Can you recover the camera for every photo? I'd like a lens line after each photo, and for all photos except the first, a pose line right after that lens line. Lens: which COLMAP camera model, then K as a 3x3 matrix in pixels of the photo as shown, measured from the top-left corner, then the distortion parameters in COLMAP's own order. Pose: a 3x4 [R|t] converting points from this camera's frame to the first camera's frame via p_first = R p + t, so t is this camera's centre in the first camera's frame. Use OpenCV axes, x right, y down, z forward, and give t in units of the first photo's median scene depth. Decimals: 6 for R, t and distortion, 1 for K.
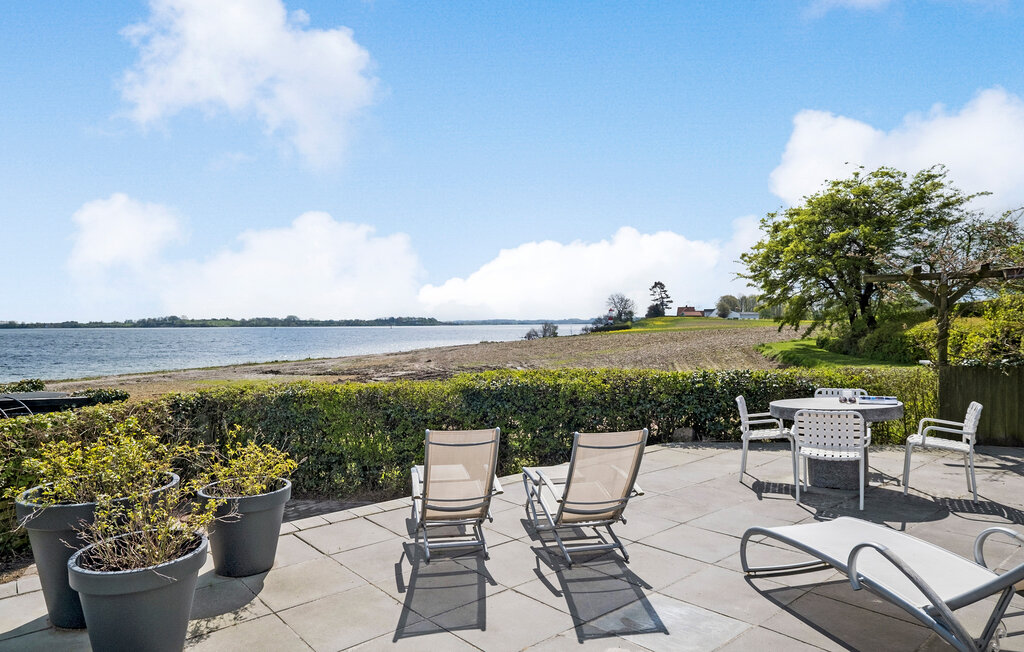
lens RADIAL K [[607.6, 0, 512.2], [0, 607.6, 328.6], [0, 0, 1]] dist [0.025684, 0.002322]
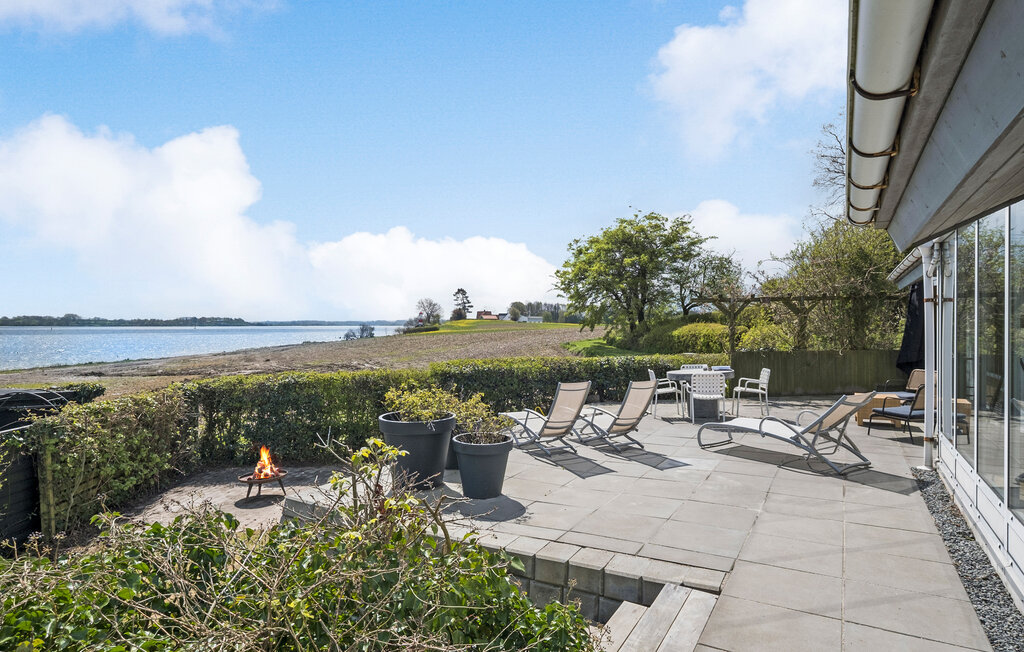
lens RADIAL K [[583.9, 0, 510.3], [0, 583.9, 324.5], [0, 0, 1]] dist [-0.006573, 0.001958]
pose [[0.936440, 0.008090, 0.350733, -0.129252], [-0.004736, 0.999934, -0.010420, 0.001105], [-0.350795, 0.008096, 0.936417, -0.088623]]
